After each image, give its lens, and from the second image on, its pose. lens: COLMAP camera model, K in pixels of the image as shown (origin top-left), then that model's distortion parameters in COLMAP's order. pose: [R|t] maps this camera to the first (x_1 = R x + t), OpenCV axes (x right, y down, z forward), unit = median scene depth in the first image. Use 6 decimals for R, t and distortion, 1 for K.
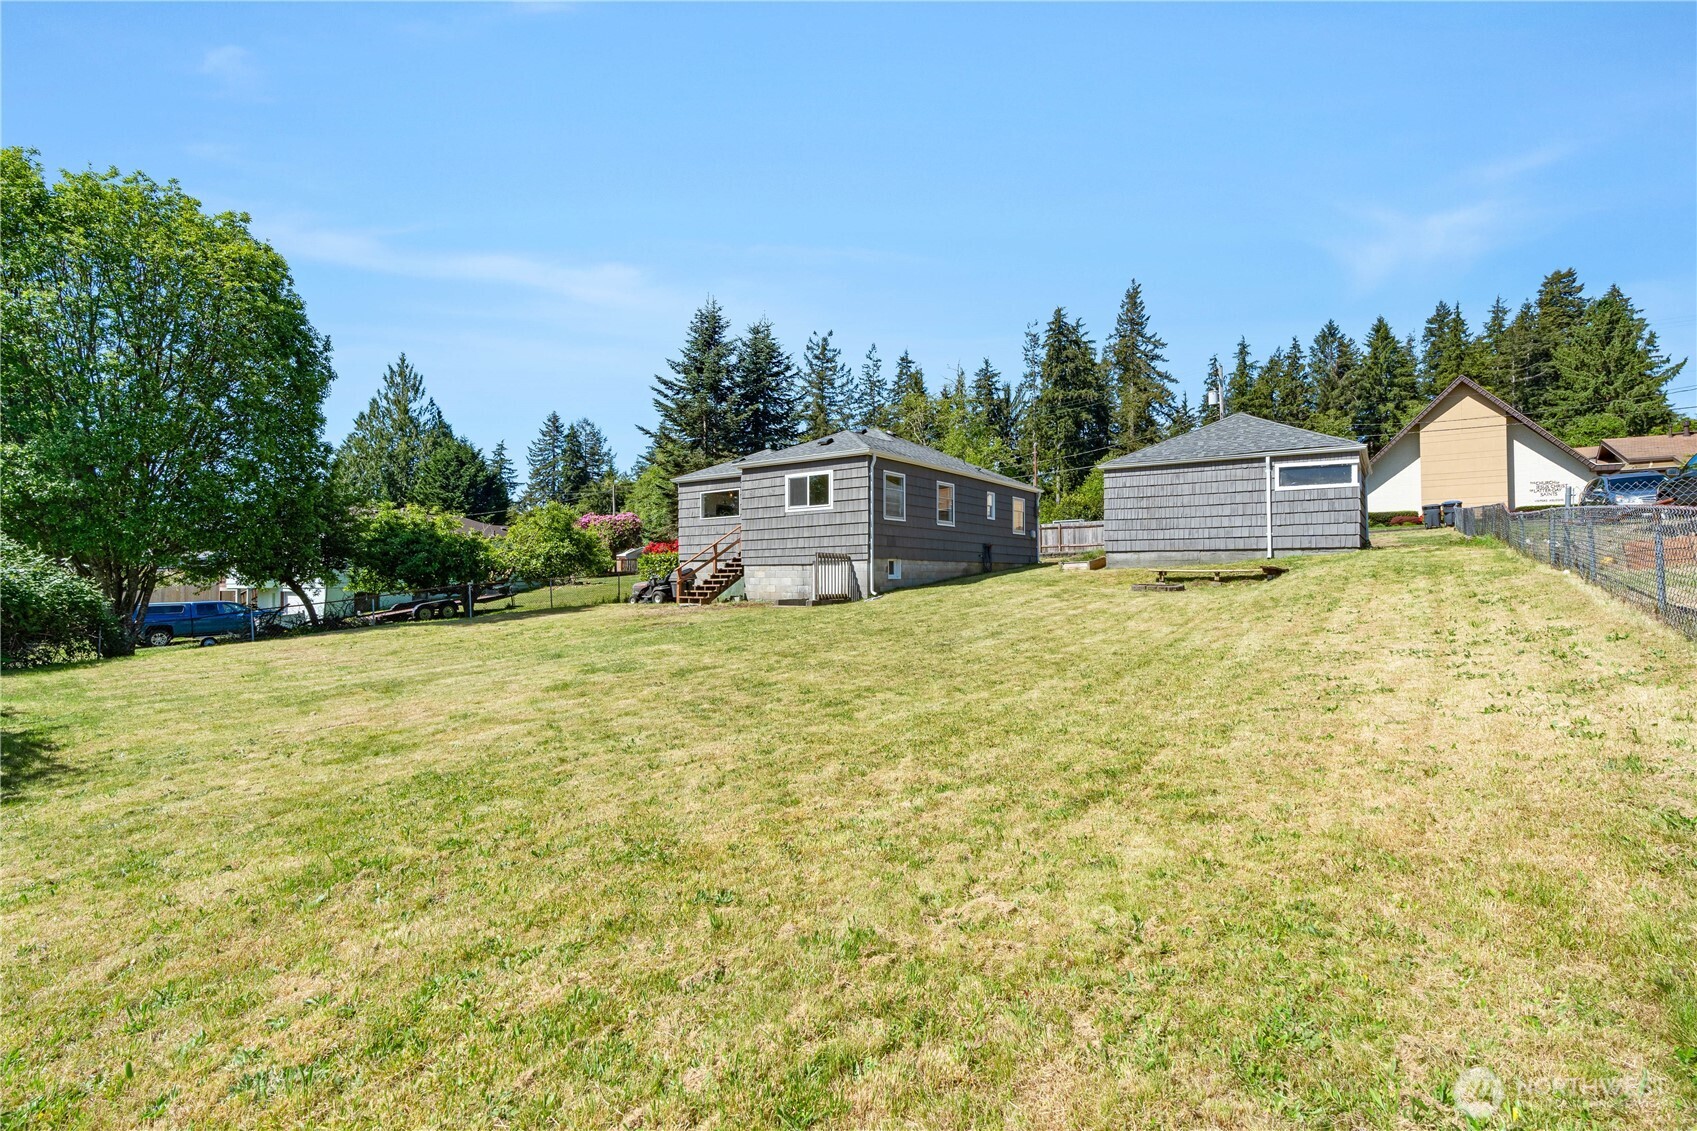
lens RADIAL K [[771.4, 0, 864.3], [0, 771.4, 568.0], [0, 0, 1]] dist [-0.005472, 0.002474]
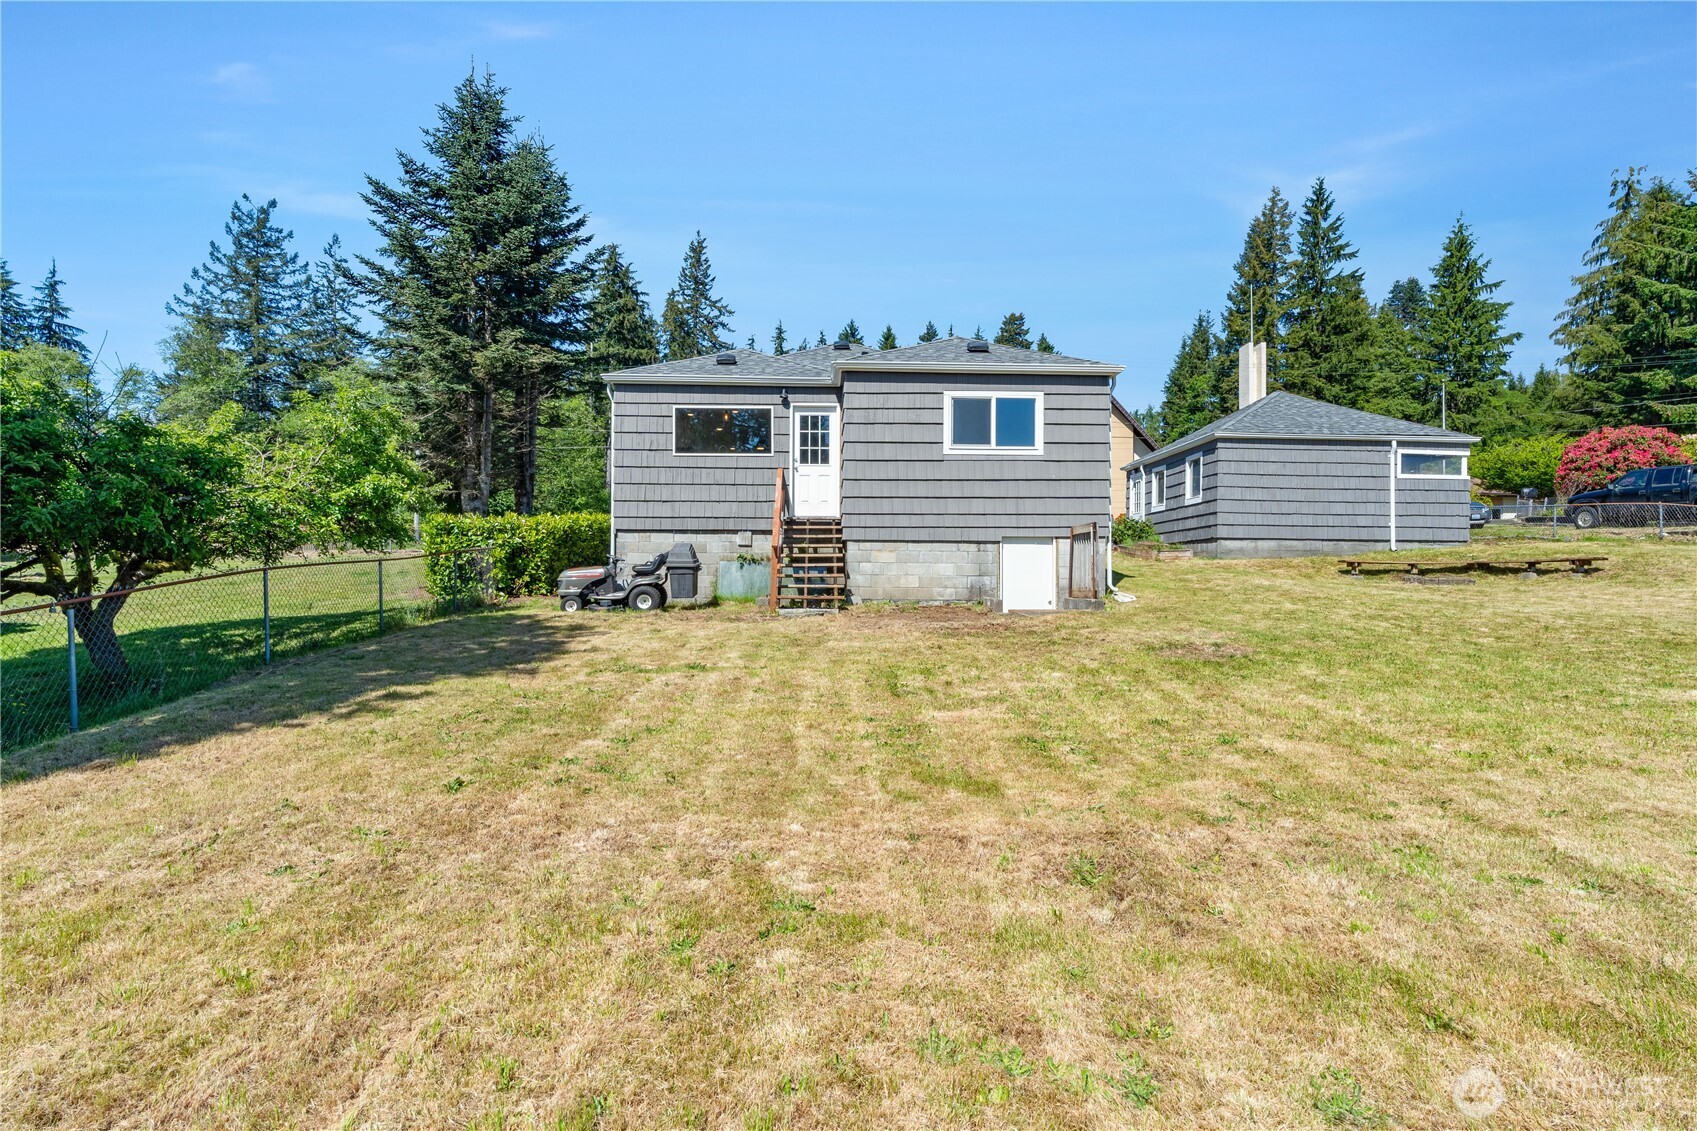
lens RADIAL K [[886.9, 0, 853.3], [0, 886.9, 570.1], [0, 0, 1]] dist [-0.006921, 0.004179]
pose [[0.799426, 0.012570, 0.600633, -0.565194], [-0.016525, 0.999863, 0.001070, 0.018220], [-0.600537, -0.010781, 0.799524, 0.488272]]
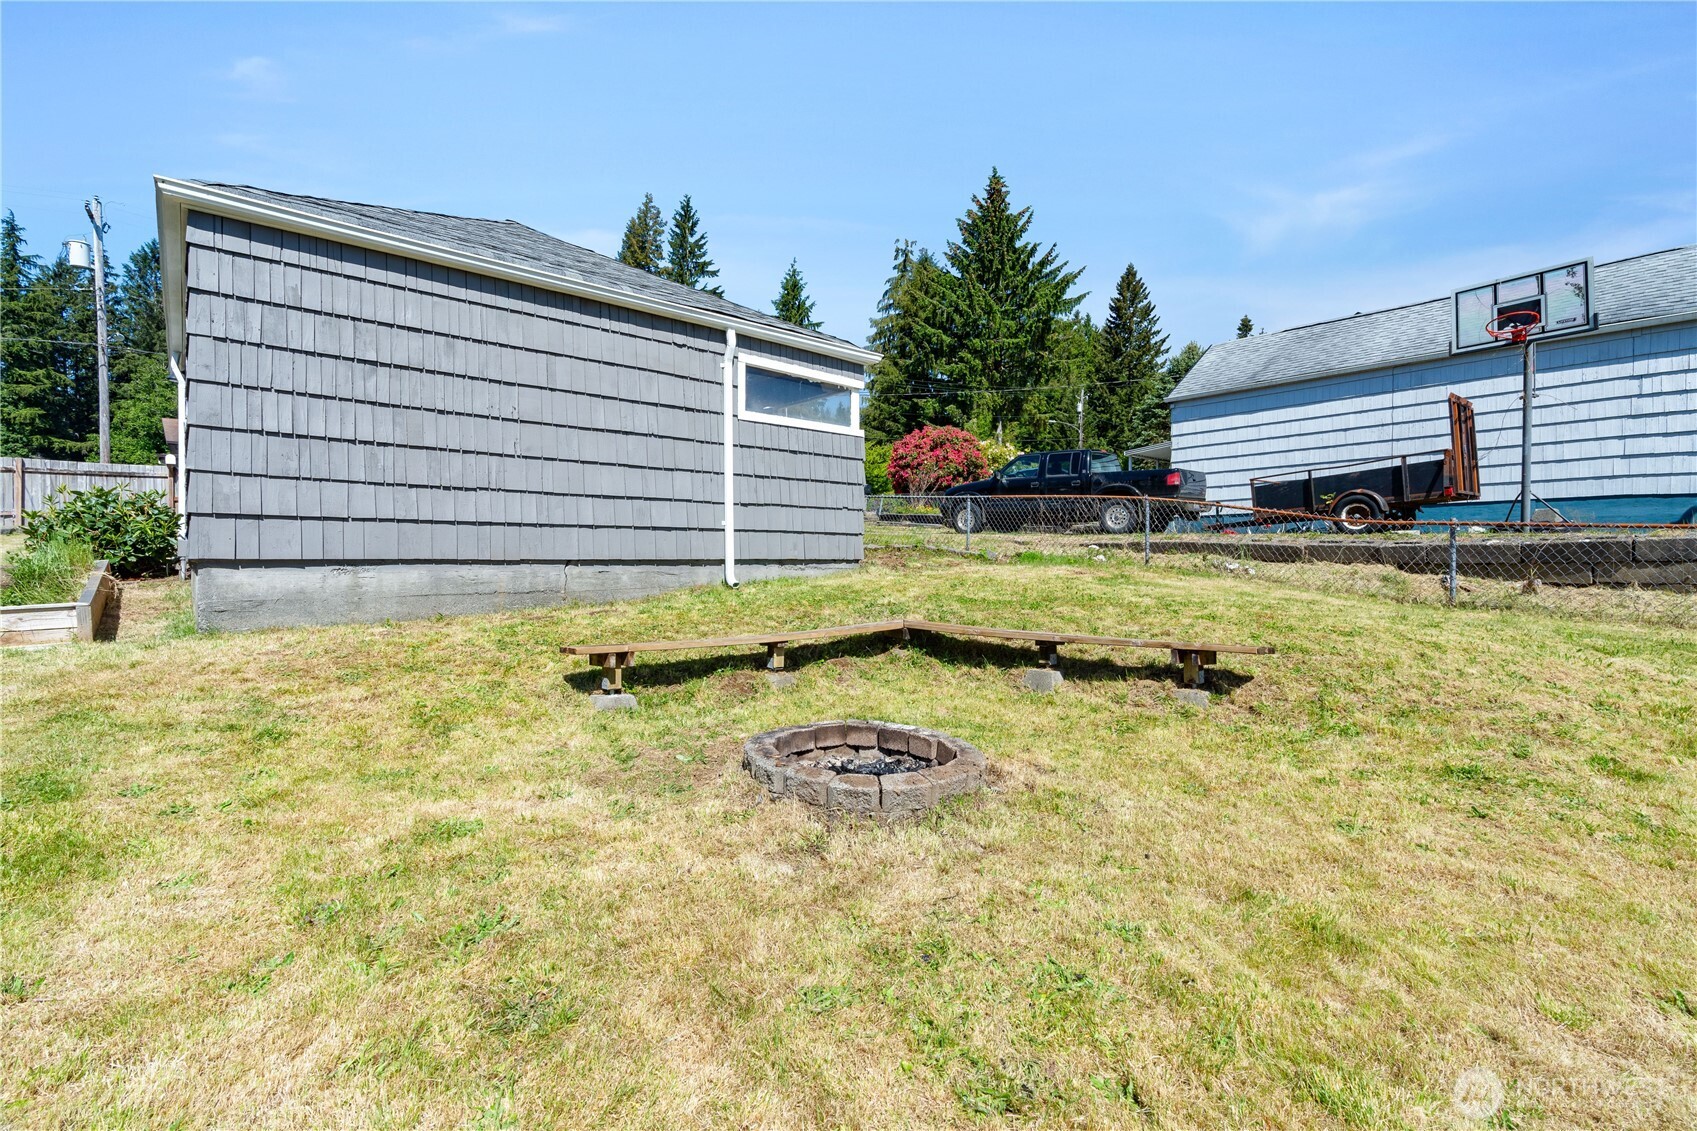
lens RADIAL K [[771.4, 0, 844.3], [0, 771.4, 556.6], [0, 0, 1]] dist [-0.005472, 0.002474]
pose [[0.251875, 0.003798, 0.967752, 0.138128], [-0.010452, 0.999945, -0.001204, -0.024734], [-0.967703, -0.009811, 0.251901, 0.759915]]
